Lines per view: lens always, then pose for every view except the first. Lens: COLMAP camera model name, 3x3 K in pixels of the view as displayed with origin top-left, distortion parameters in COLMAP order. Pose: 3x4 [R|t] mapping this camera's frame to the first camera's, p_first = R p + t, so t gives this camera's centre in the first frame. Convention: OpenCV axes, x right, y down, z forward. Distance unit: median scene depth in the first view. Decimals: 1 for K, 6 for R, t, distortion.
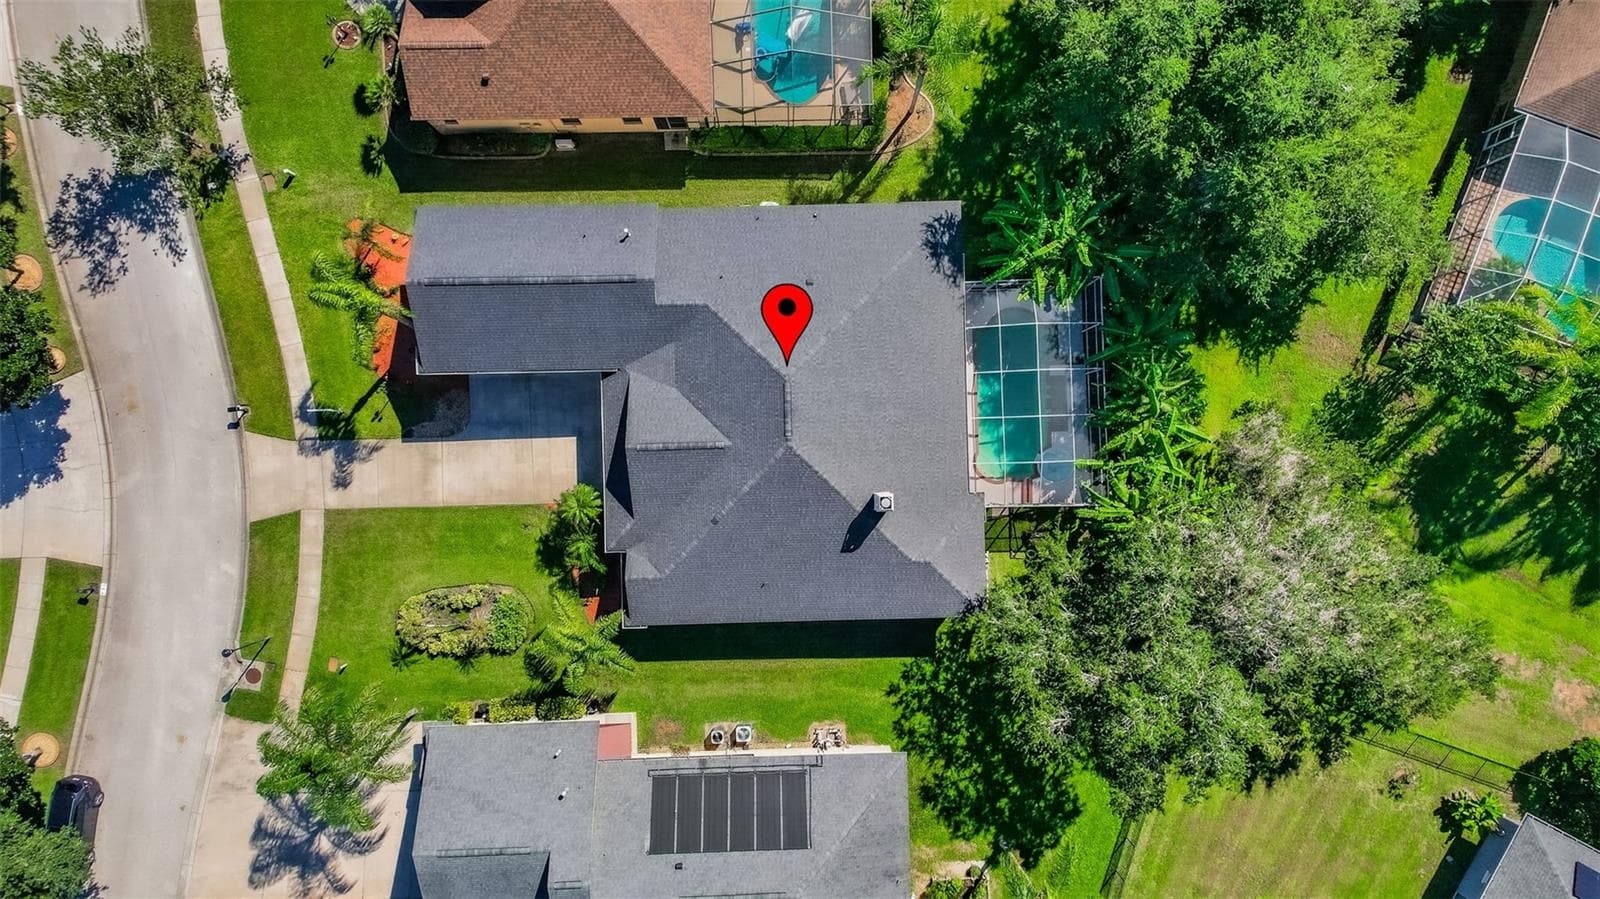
lens RADIAL K [[995.2, 0, 801.4], [0, 995.2, 464.8], [0, 0, 1]] dist [0.089206, -0.063058]
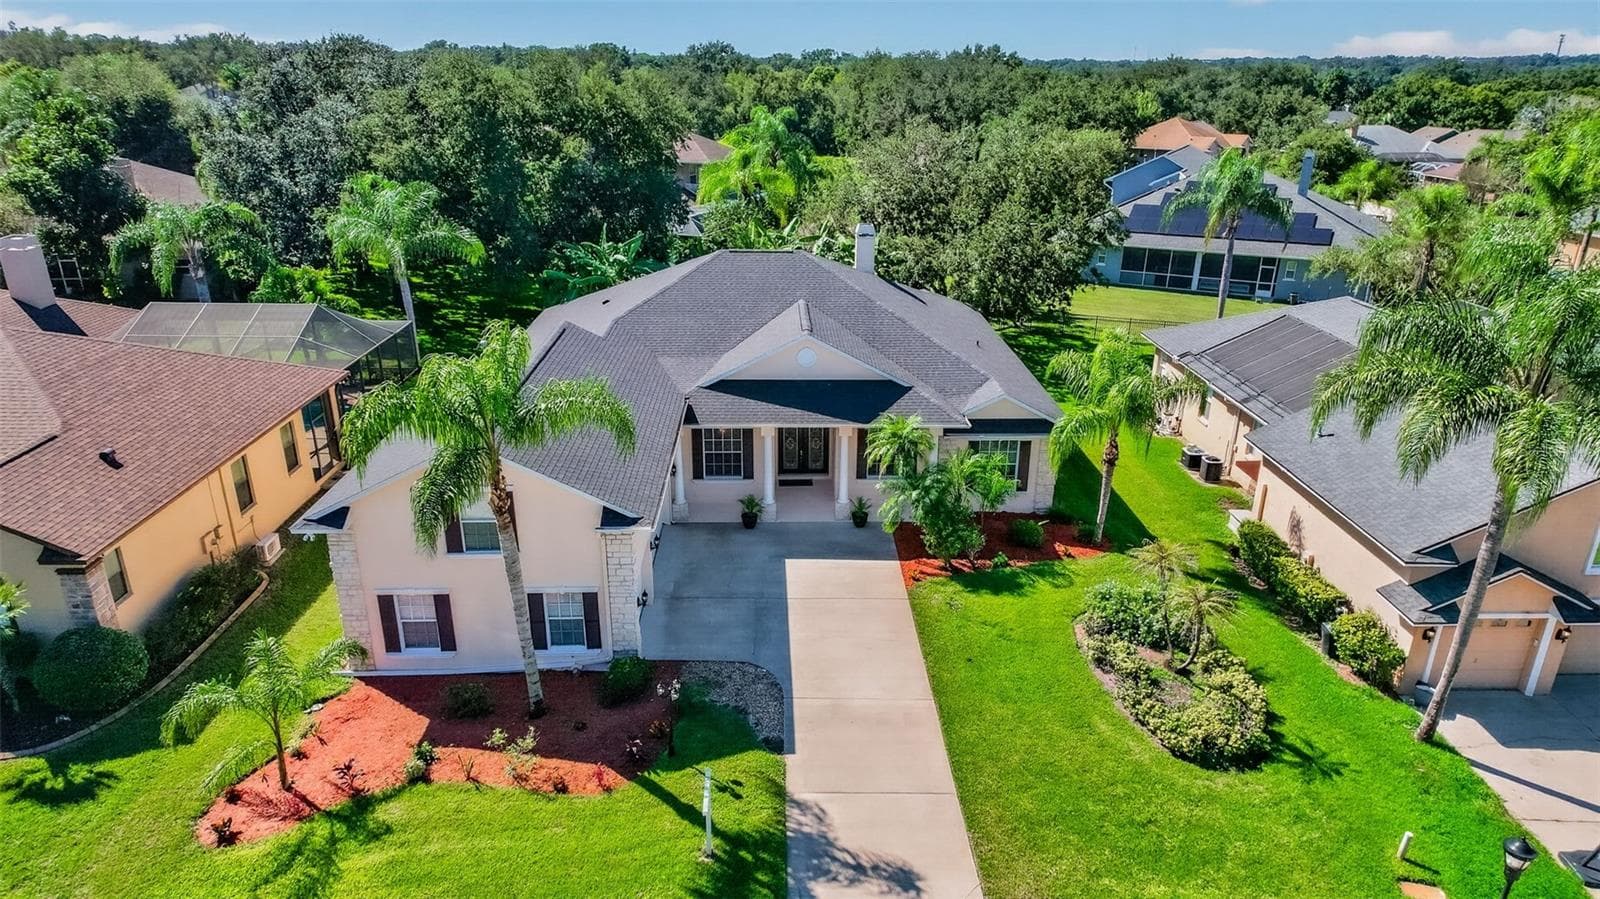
lens RADIAL K [[995.2, 0, 801.4], [0, 995.2, 464.8], [0, 0, 1]] dist [0.089206, -0.063058]
pose [[-0.000270, -0.367585, 0.929990, -0.743798], [0.999851, 0.015942, 0.006591, -0.024254], [-0.017249, 0.929853, 0.367526, 0.737418]]
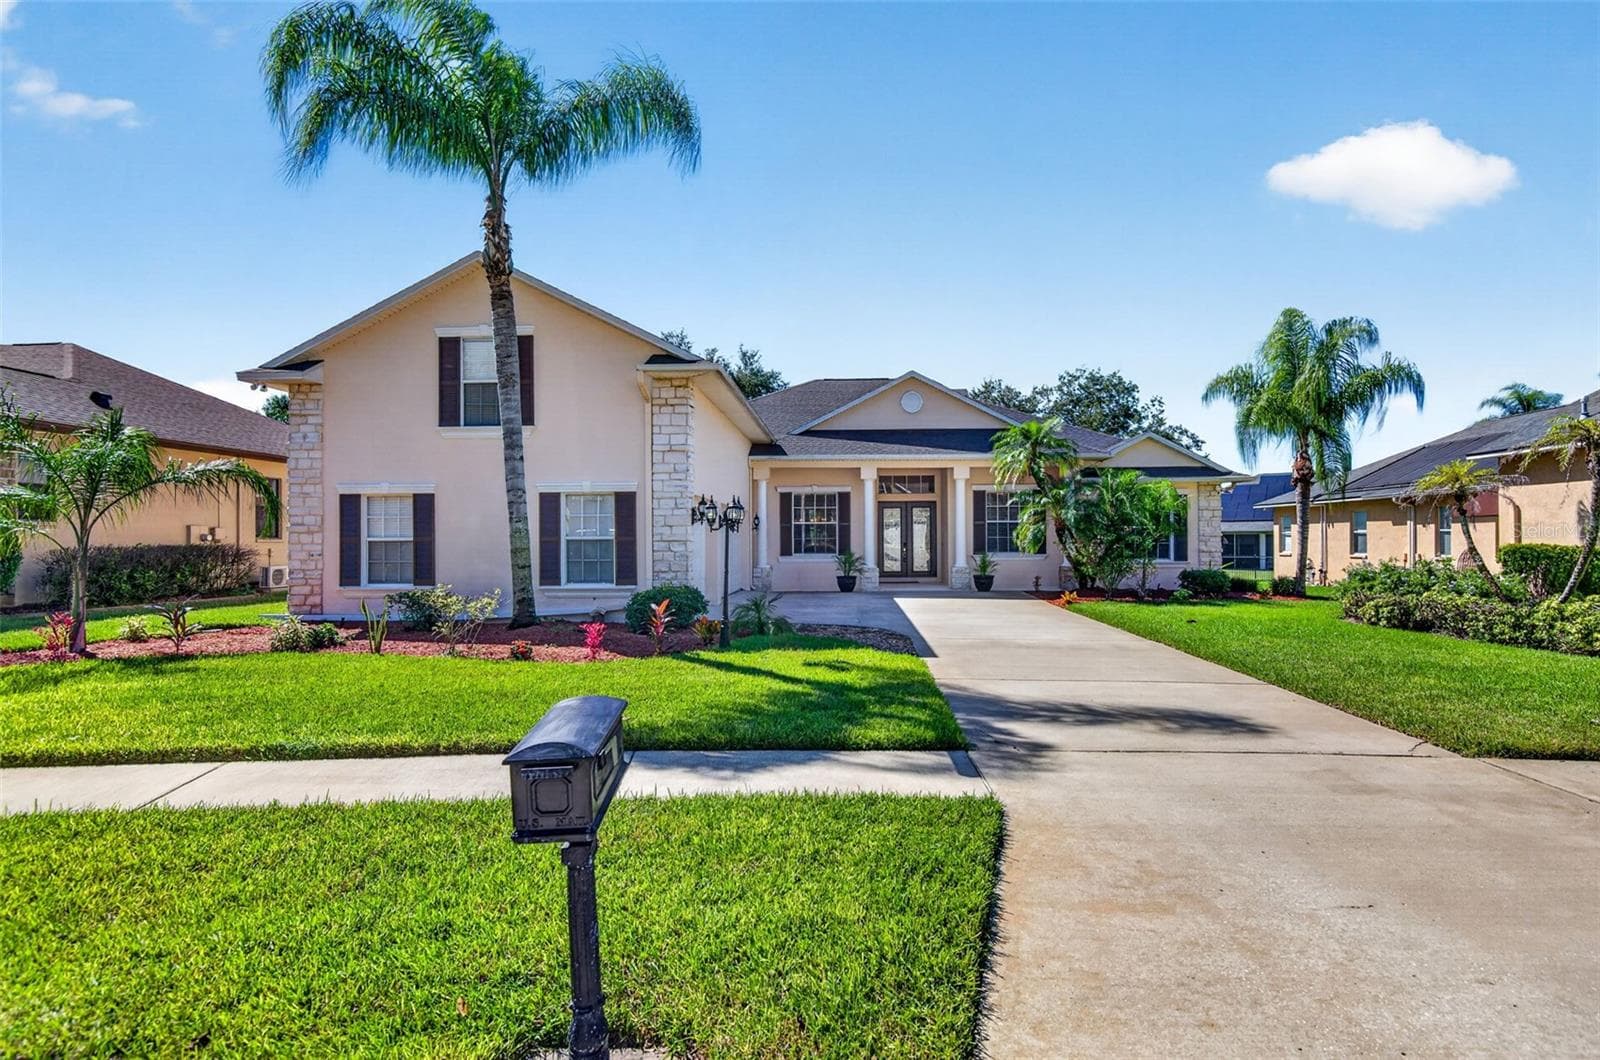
lens RADIAL K [[806.2, 0, 804.0], [0, 806.2, 539.6], [0, 0, 1]] dist [0.002443, 0.000127]
pose [[0.087531, 0.006655, 0.996140, -0.591356], [0.996147, 0.004774, -0.087564, -0.037757], [-0.005338, 0.999966, -0.006211, 0.976965]]
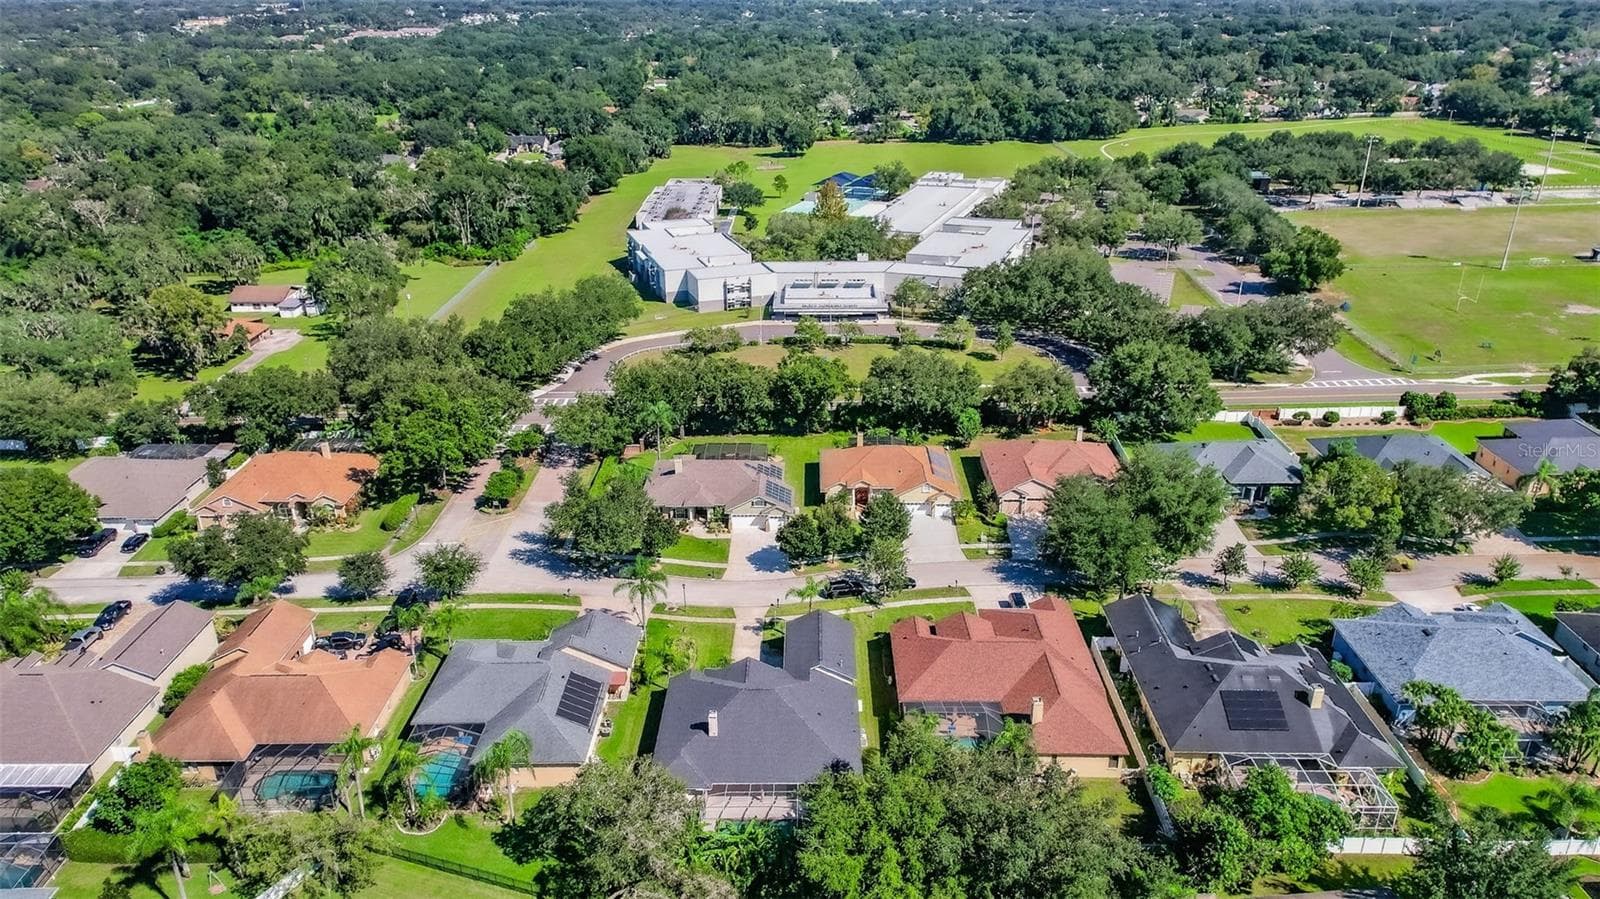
lens RADIAL K [[995.2, 0, 801.4], [0, 995.2, 464.8], [0, 0, 1]] dist [0.089206, -0.063058]
pose [[-0.026602, 0.416455, -0.908767, 1.542734], [-0.999588, -0.001287, 0.028671, -0.184186], [0.010770, 0.909155, 0.416318, -0.334931]]
